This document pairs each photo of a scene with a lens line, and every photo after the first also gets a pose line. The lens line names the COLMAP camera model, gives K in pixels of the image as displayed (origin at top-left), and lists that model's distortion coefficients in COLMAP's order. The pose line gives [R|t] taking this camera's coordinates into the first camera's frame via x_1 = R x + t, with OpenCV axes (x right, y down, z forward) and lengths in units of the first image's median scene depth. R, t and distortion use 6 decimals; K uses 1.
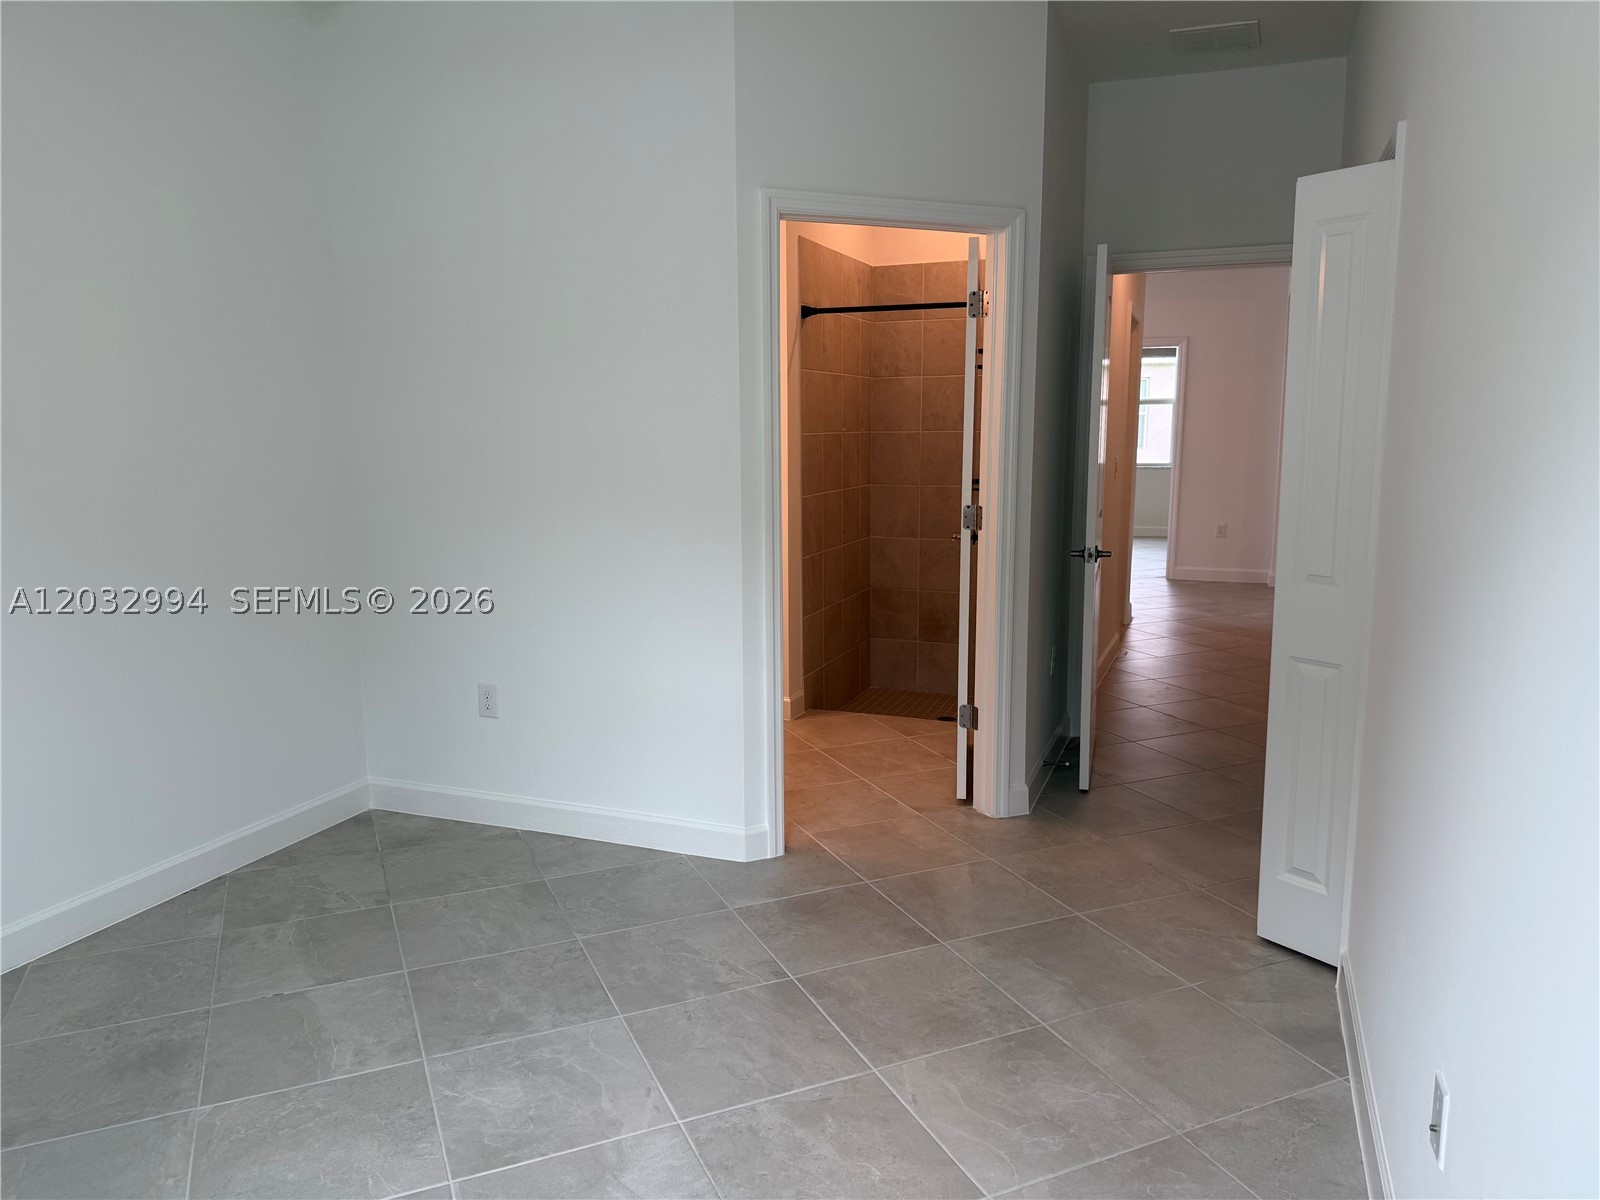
lens RADIAL K [[1117.4, 0, 800.0], [0, 1117.4, 600.0], [0, 0, 1]] dist [0.162724, -0.288525]
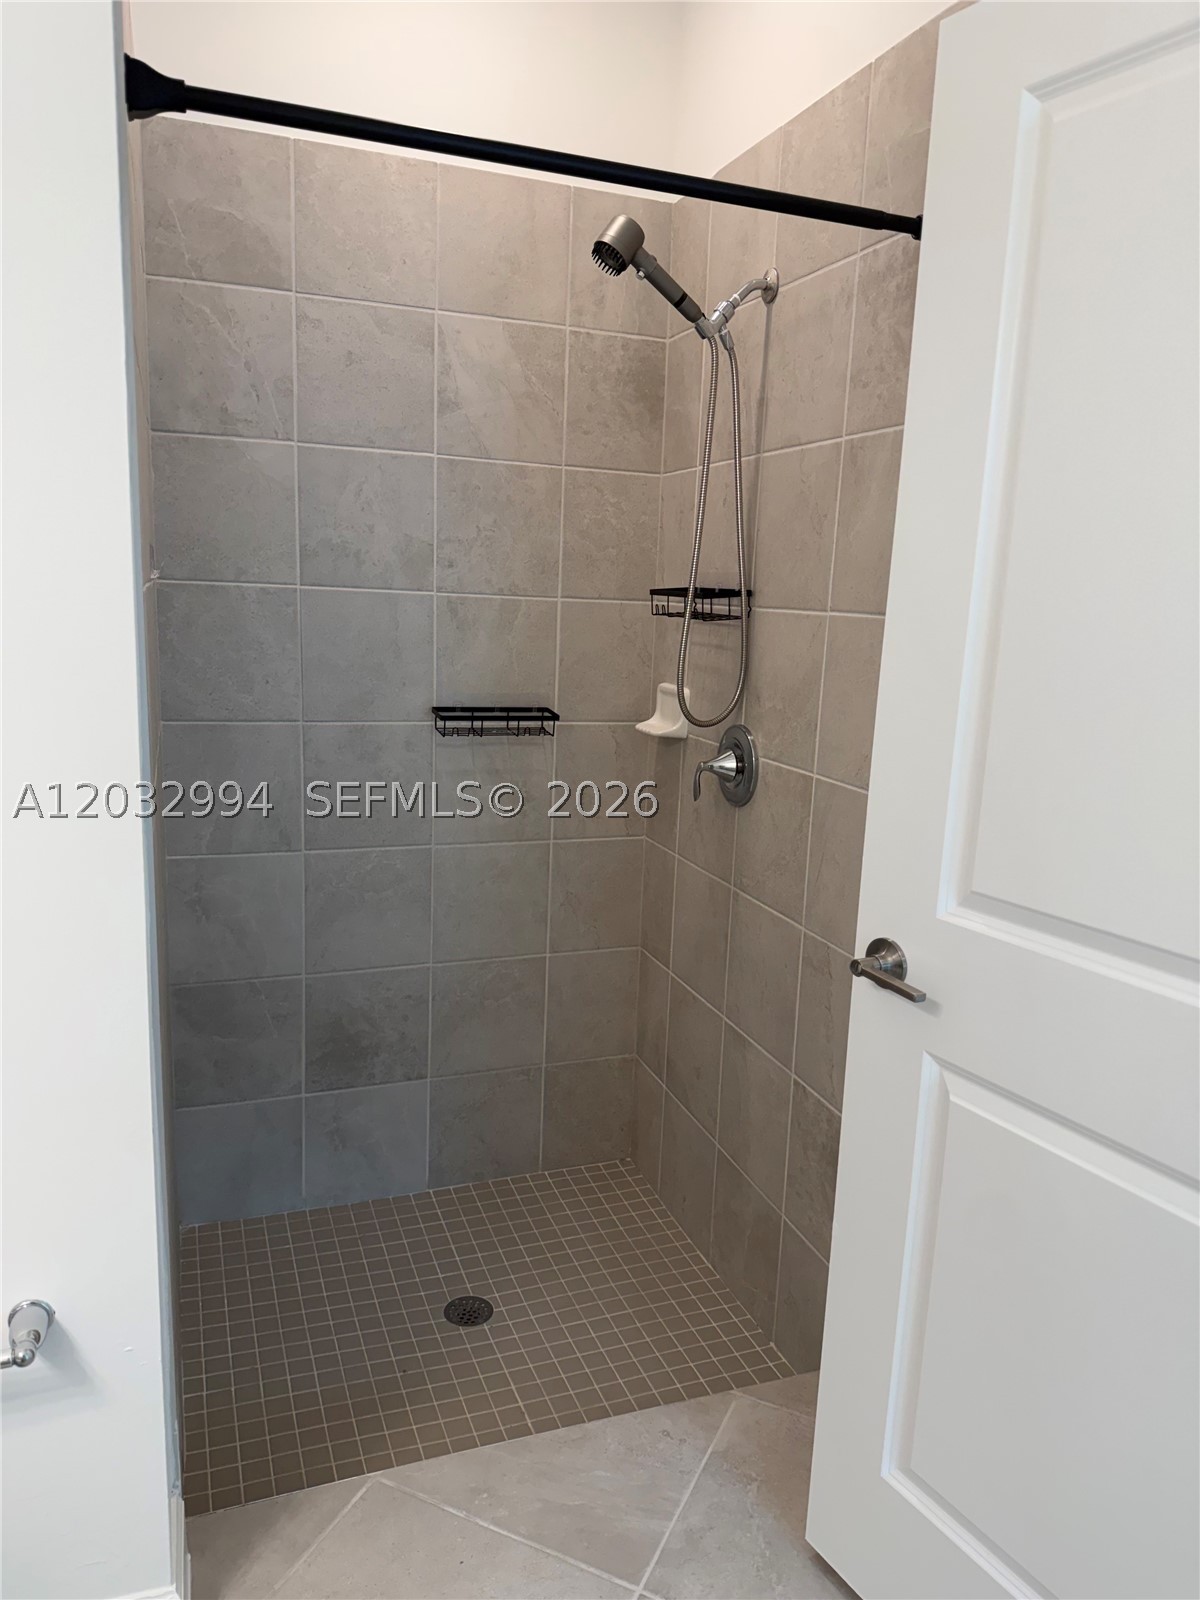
lens RADIAL K [[1117.4, 0, 600.0], [0, 1117.4, 800.0], [0, 0, 1]] dist [0.162724, -0.288525]
pose [[0.754223, -0.090477, 0.650355, -0.077861], [0.069703, 0.995897, 0.057713, -0.091547], [-0.652908, 0.001803, 0.757435, 0.633444]]
